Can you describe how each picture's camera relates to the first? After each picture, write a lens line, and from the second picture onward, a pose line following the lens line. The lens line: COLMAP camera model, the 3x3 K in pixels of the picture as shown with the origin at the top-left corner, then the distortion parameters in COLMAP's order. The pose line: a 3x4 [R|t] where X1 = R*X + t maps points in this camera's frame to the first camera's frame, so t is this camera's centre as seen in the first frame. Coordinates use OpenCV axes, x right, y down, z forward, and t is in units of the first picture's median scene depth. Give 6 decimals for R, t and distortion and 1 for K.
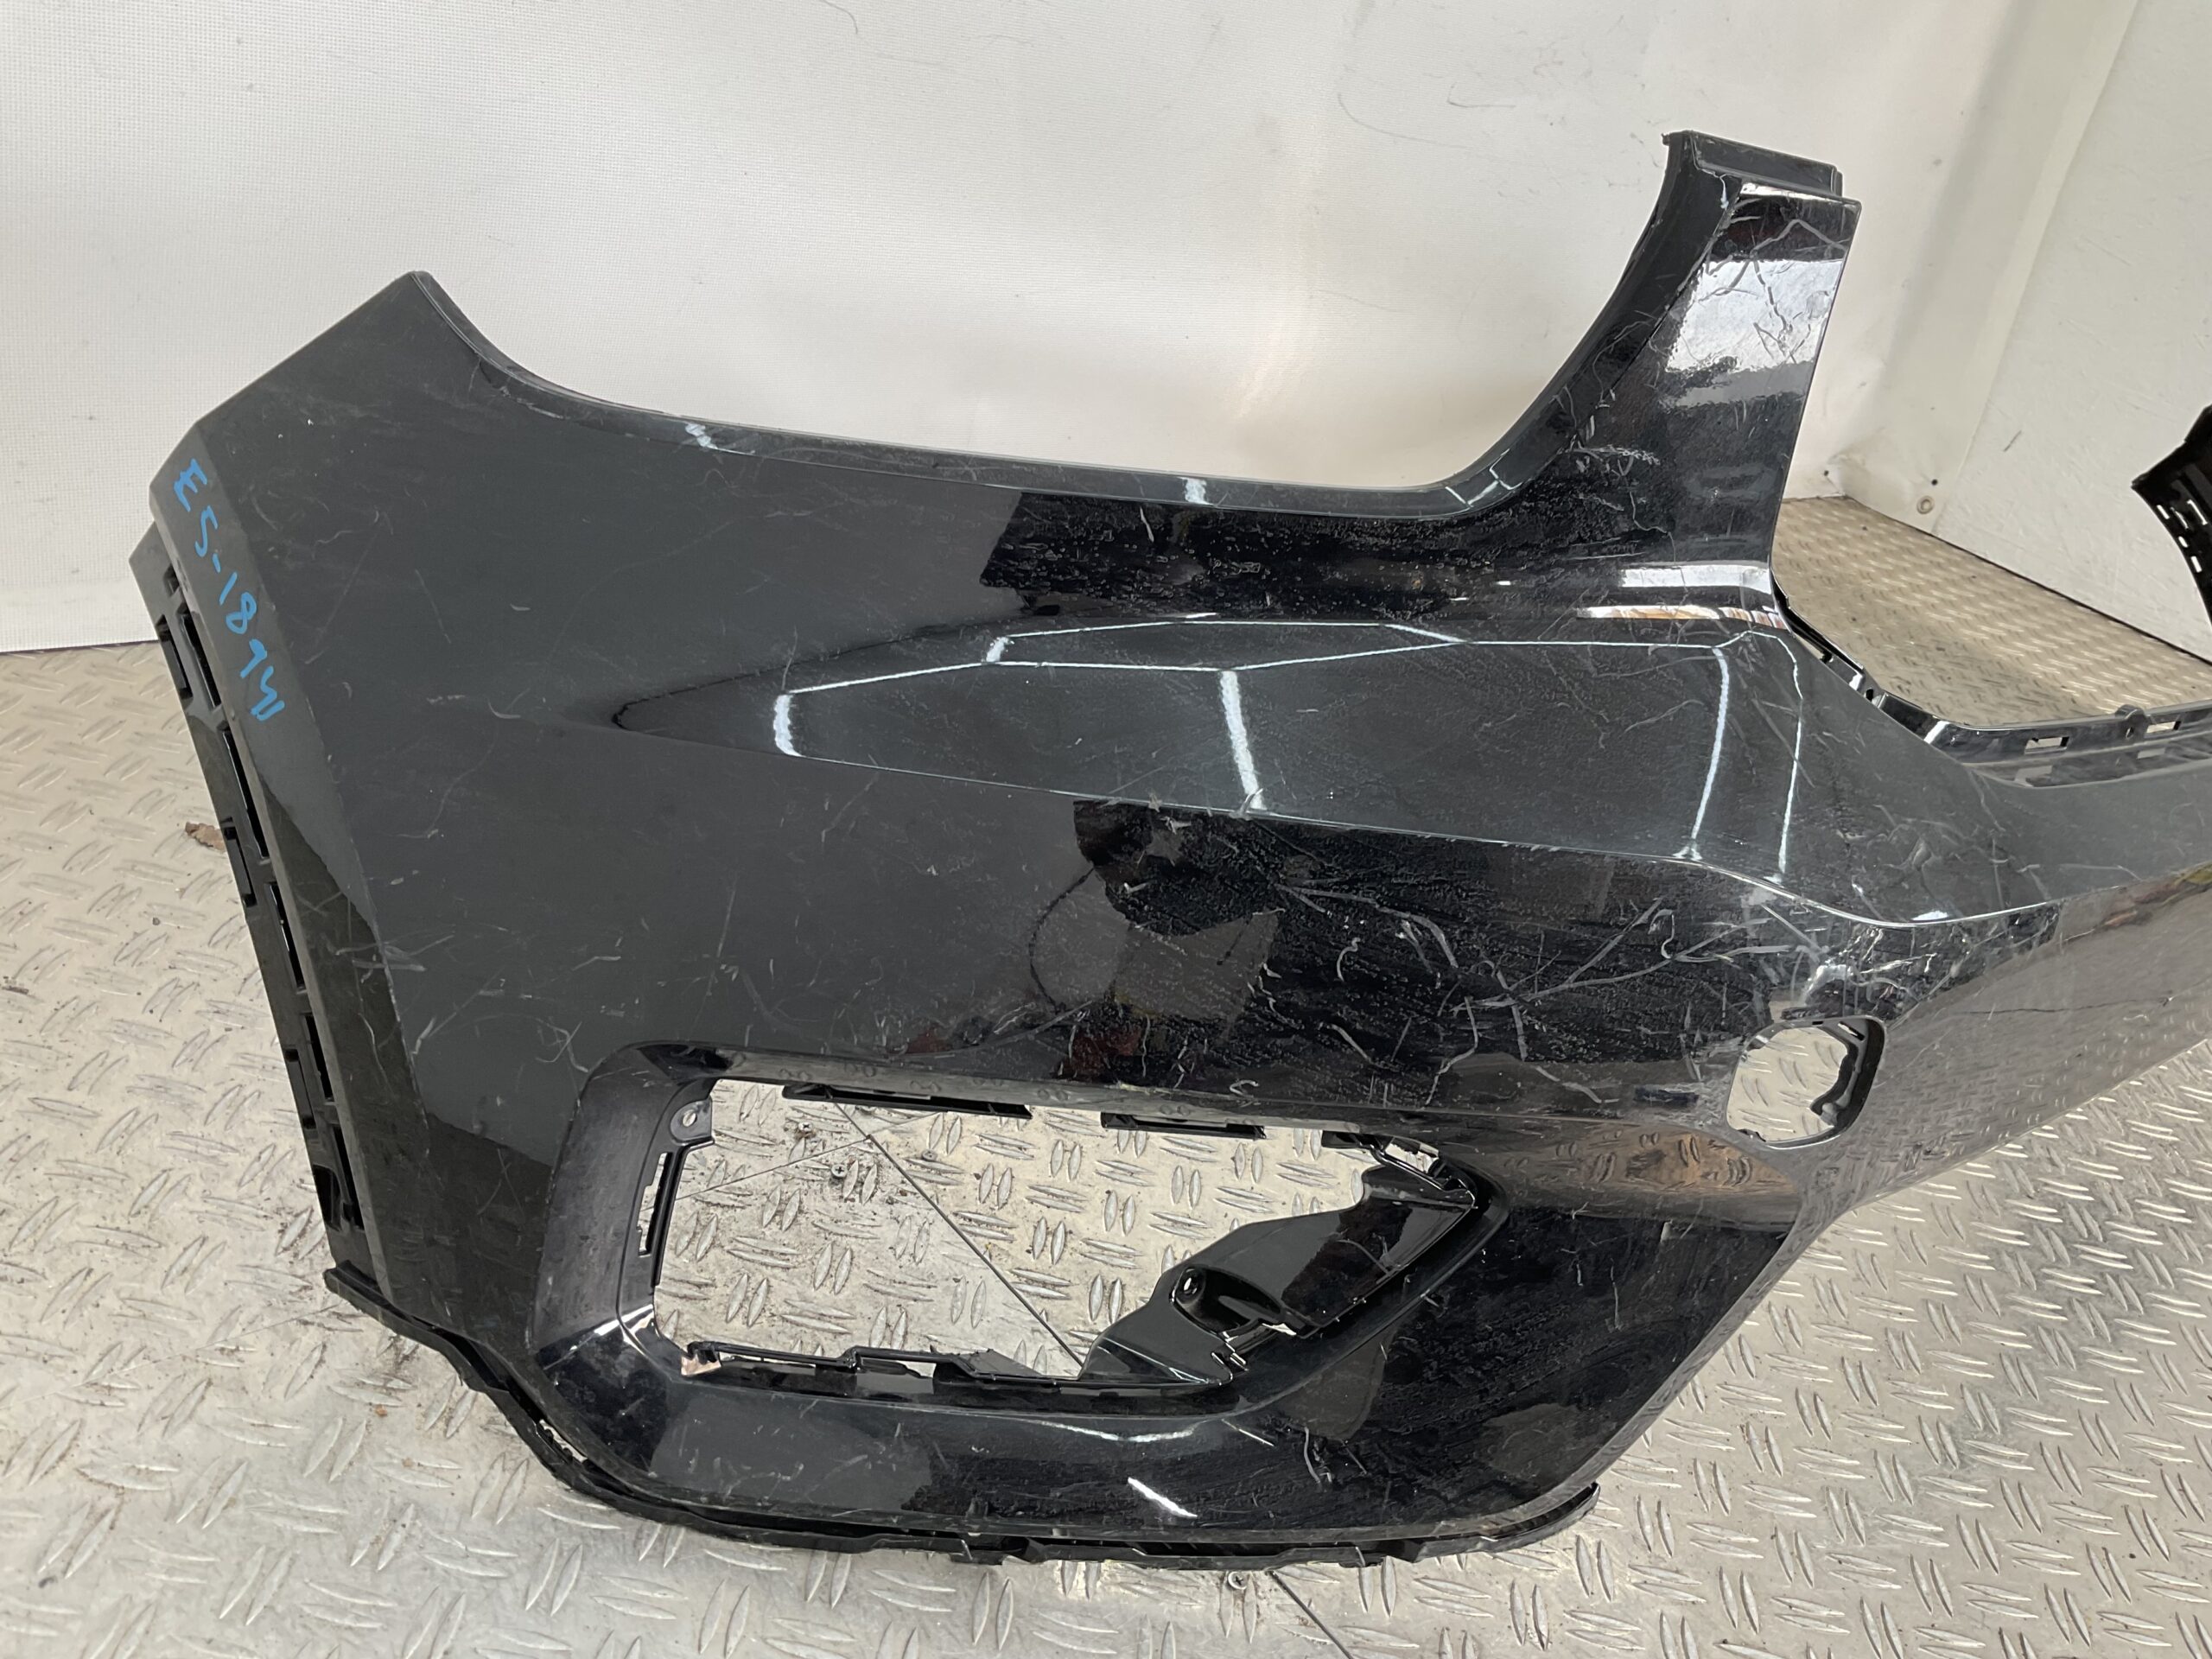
lens RADIAL K [[1837.4, 0, 1096.3], [0, 1837.4, 822.2], [0, 0, 1]] dist [0.112083, -0.226396]
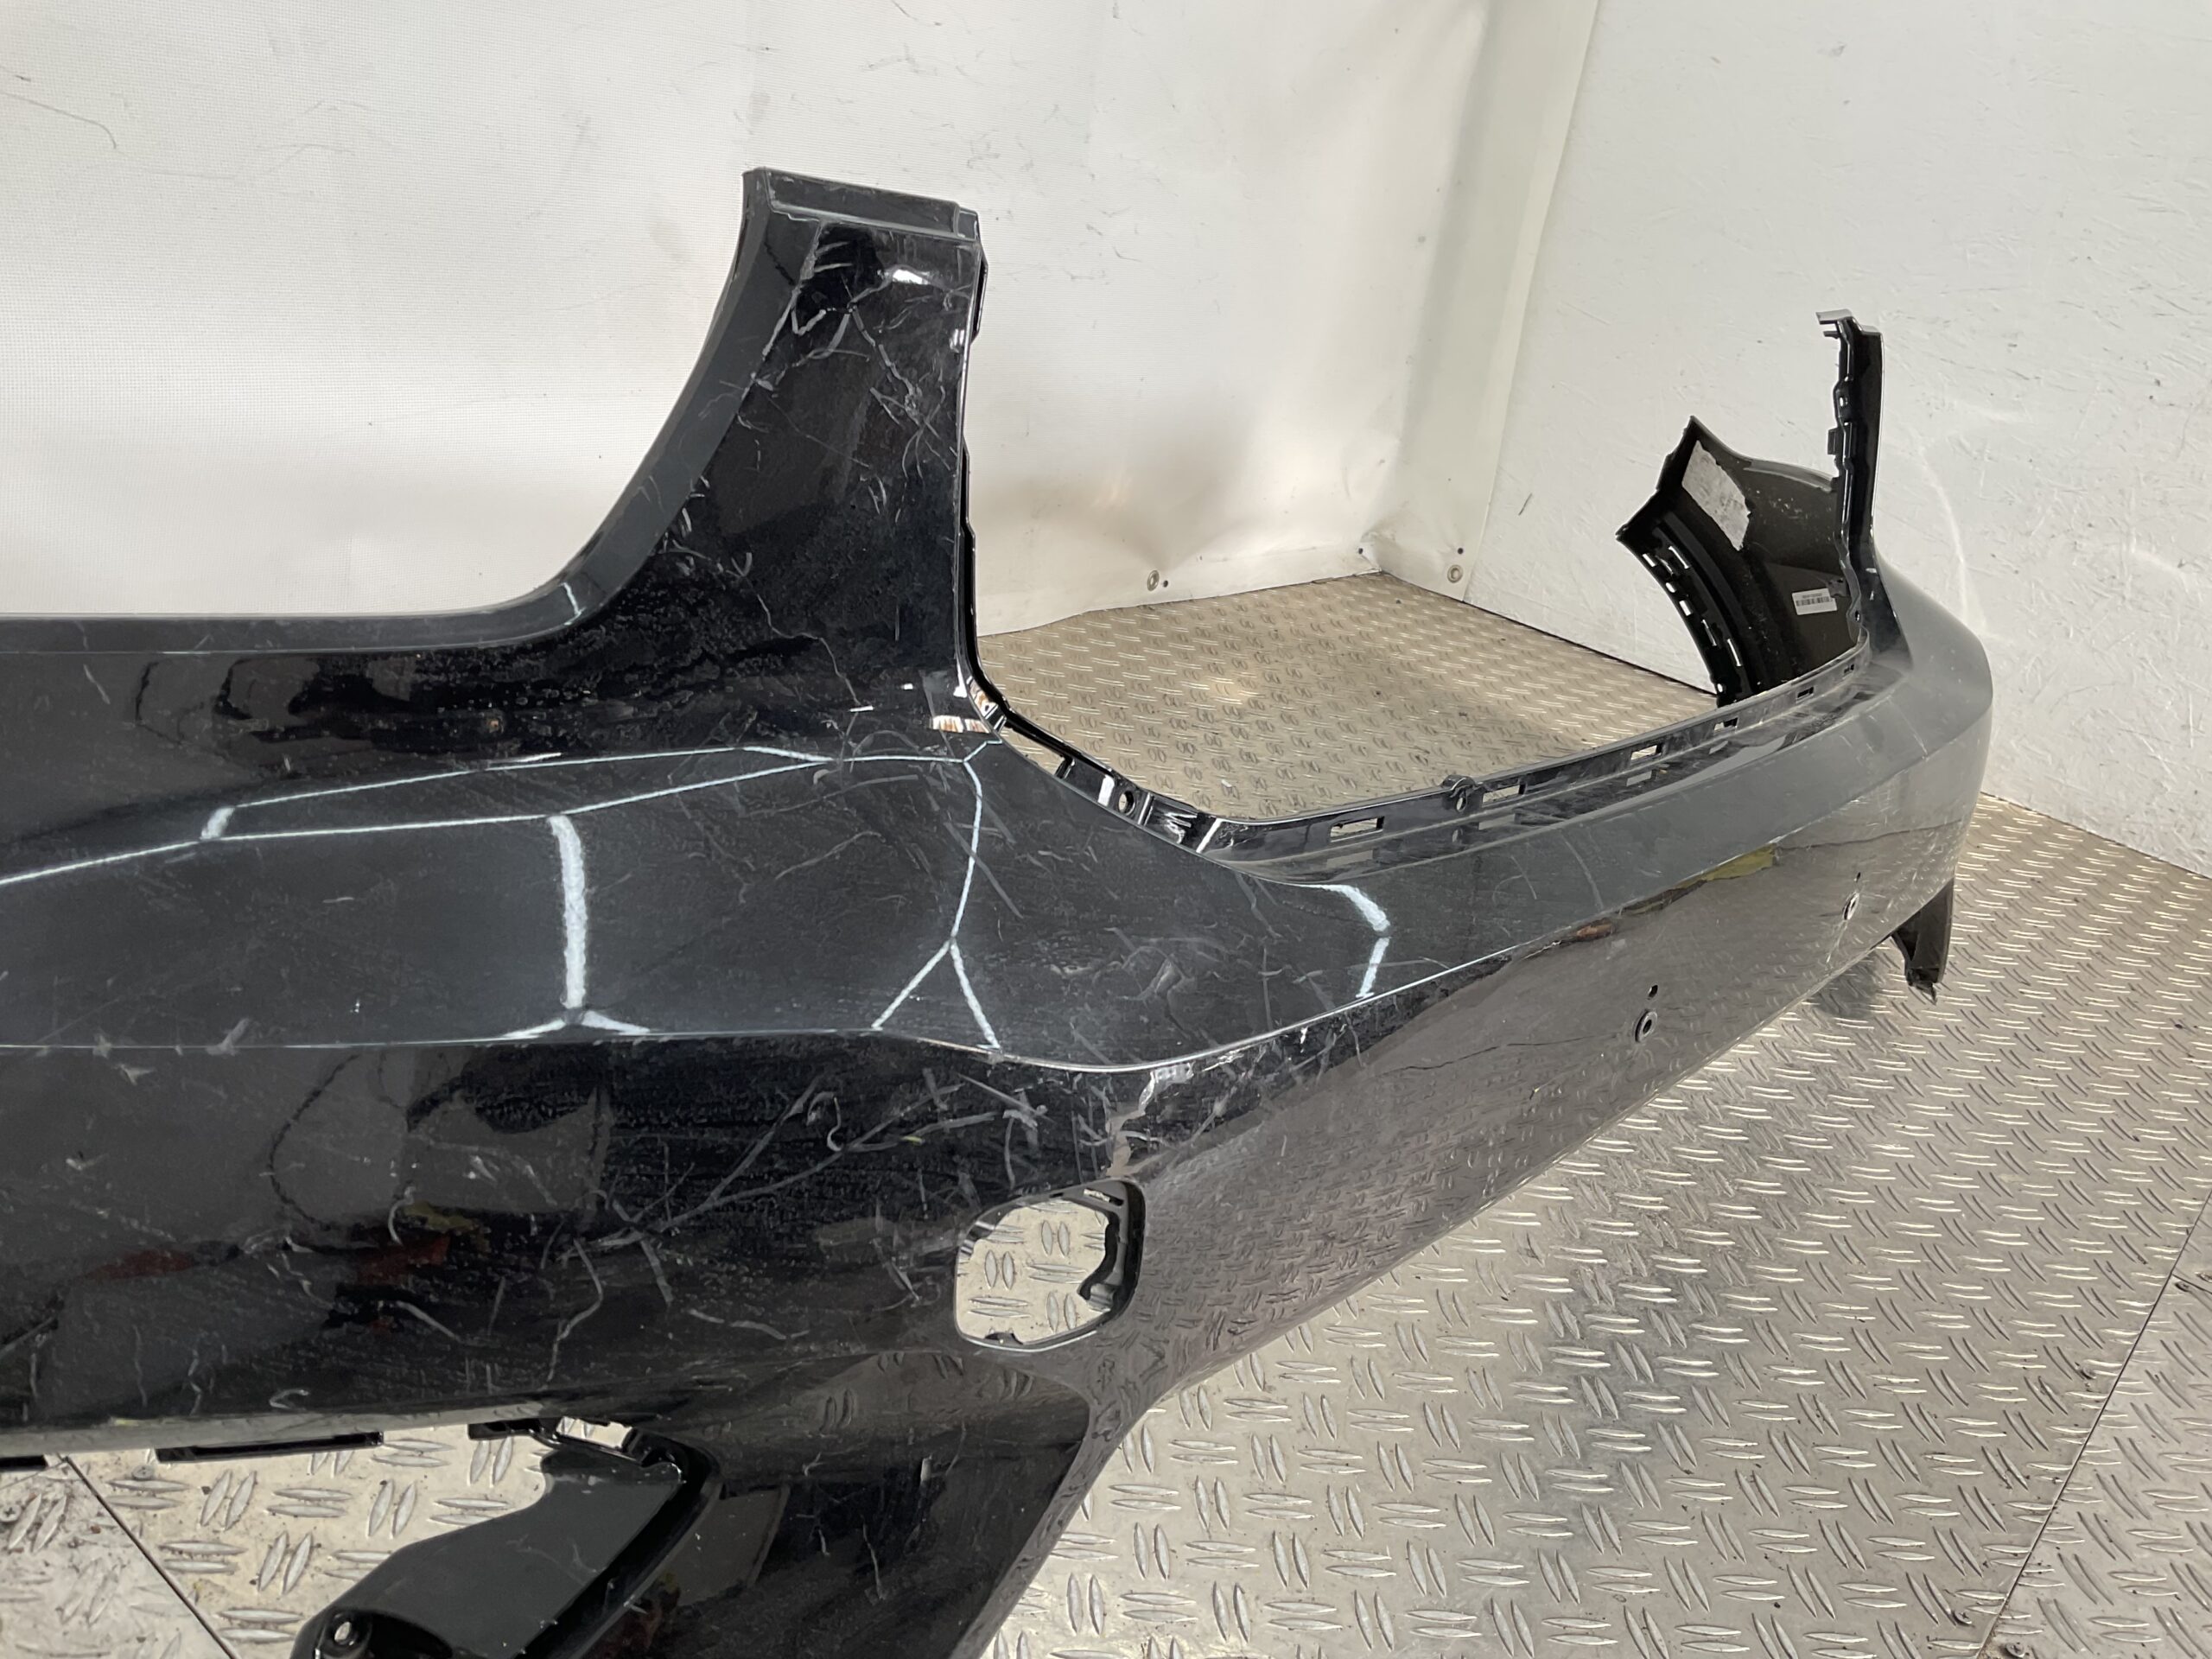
lens RADIAL K [[1837.4, 0, 1096.3], [0, 1837.4, 822.2], [0, 0, 1]] dist [0.112083, -0.226396]
pose [[0.982233, -0.104134, 0.156126, 0.283233], [0.113737, 0.992049, -0.053868, -0.012762], [-0.149275, 0.070668, 0.986267, 0.153503]]
